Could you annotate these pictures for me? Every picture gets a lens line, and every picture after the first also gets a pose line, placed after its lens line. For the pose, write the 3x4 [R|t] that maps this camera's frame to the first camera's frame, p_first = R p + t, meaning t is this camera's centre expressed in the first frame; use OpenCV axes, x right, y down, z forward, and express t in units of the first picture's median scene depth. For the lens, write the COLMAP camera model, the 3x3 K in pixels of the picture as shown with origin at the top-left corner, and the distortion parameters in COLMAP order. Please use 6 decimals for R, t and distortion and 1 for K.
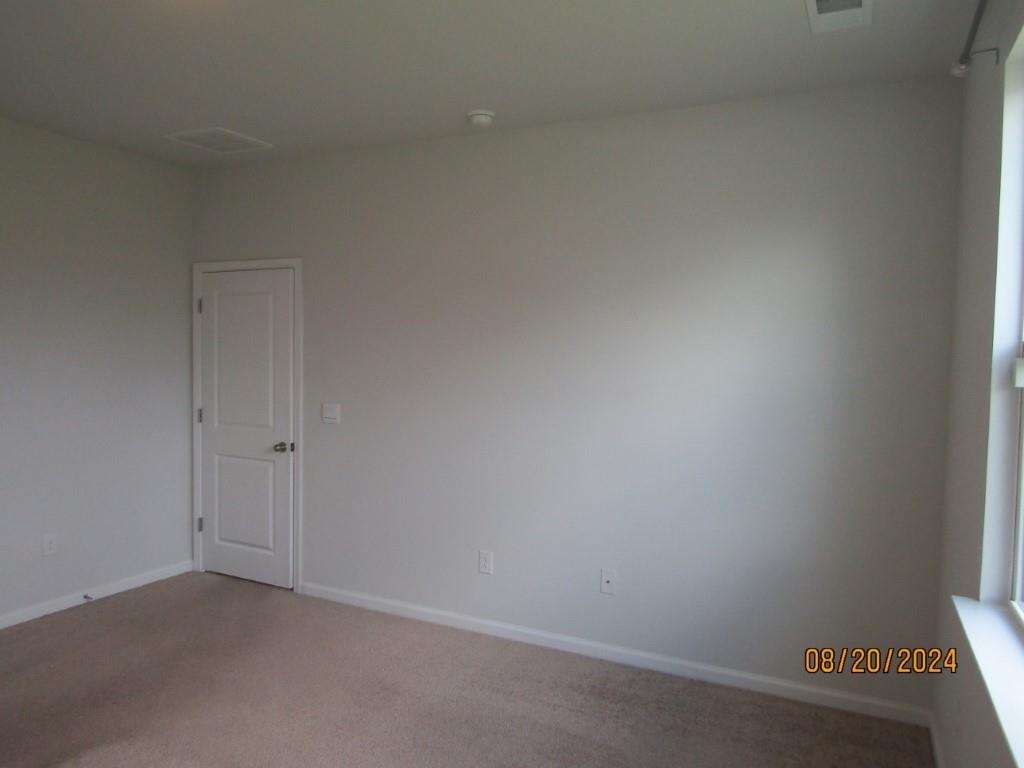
lens RADIAL K [[719.9, 0, 513.3], [0, 719.9, 388.3], [0, 0, 1]] dist [-0.020565, 0.007450]
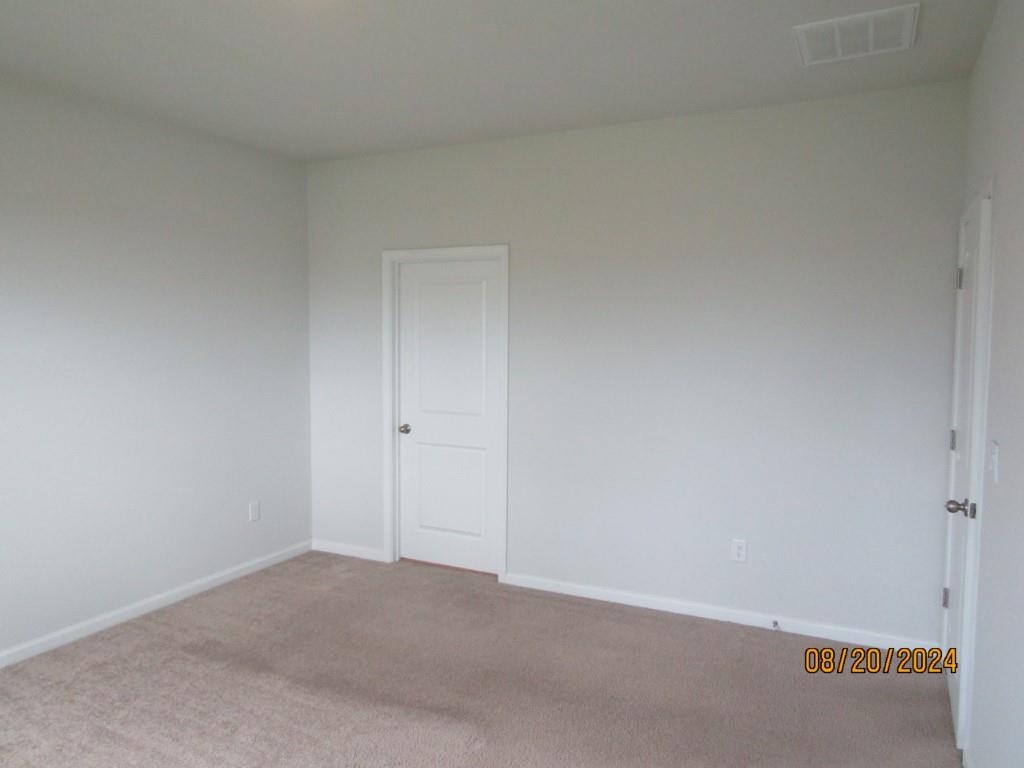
lens RADIAL K [[719.9, 0, 513.3], [0, 719.9, 388.3], [0, 0, 1]] dist [-0.020565, 0.007450]
pose [[-0.014442, 0.050895, -0.998600, 0.262164], [-0.052487, 0.997288, 0.051587, -0.026469], [0.998517, 0.053158, -0.011731, 0.625425]]
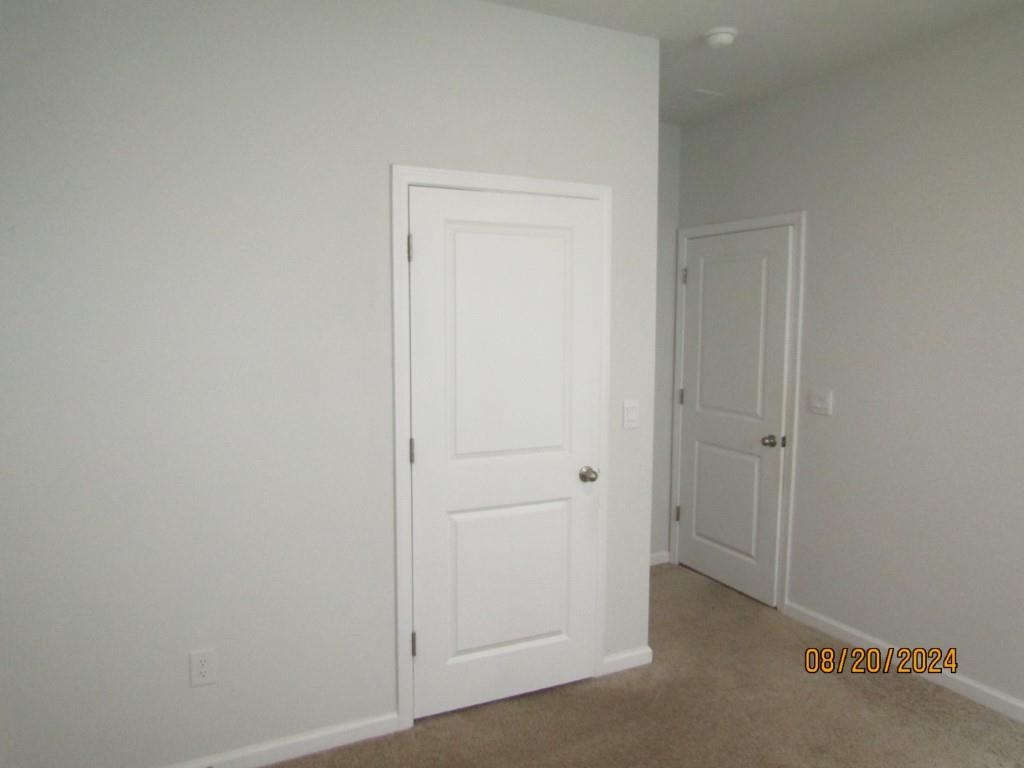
lens RADIAL K [[719.9, 0, 513.3], [0, 719.9, 388.3], [0, 0, 1]] dist [-0.020565, 0.007450]
pose [[0.796997, 0.046415, -0.602197, -0.058369], [-0.018912, 0.998472, 0.051930, -0.017318], [0.603687, -0.030000, 0.796657, 0.147278]]
